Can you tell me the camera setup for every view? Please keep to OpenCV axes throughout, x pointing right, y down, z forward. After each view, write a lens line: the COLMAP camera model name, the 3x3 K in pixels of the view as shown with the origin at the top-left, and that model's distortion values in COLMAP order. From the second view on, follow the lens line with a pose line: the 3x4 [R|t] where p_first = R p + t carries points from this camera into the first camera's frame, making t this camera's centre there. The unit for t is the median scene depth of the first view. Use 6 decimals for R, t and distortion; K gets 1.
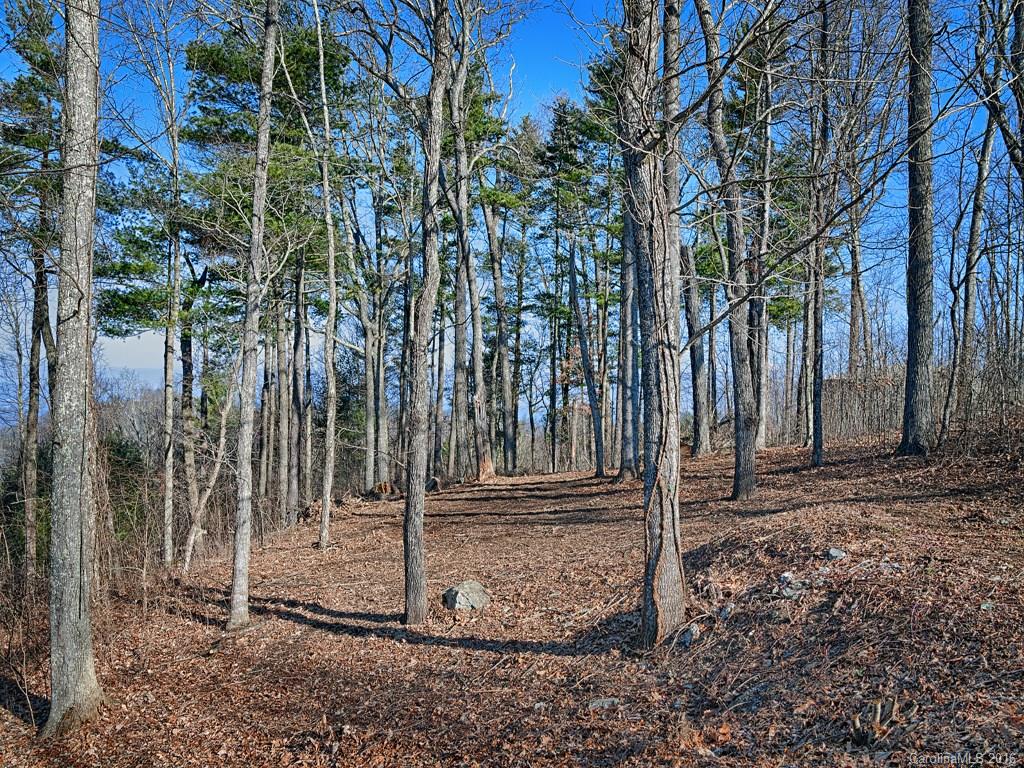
lens RADIAL K [[786.4, 0, 512.0], [0, 786.4, 384.0], [0, 0, 1]] dist [-0.059203, 0.002184]
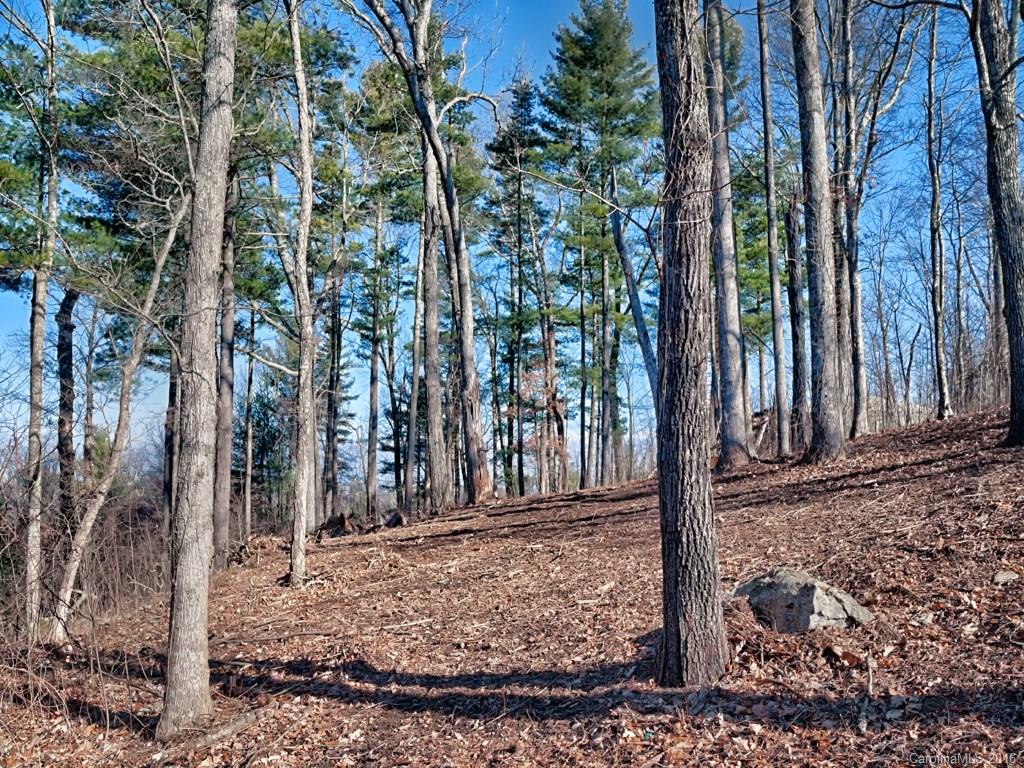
lens RADIAL K [[786.4, 0, 512.0], [0, 786.4, 384.0], [0, 0, 1]] dist [-0.059203, 0.002184]
pose [[0.991243, -0.023488, 0.129947, -0.219959], [0.034787, 0.995741, -0.085378, 0.163407], [-0.127388, 0.089151, 0.987838, 0.533026]]
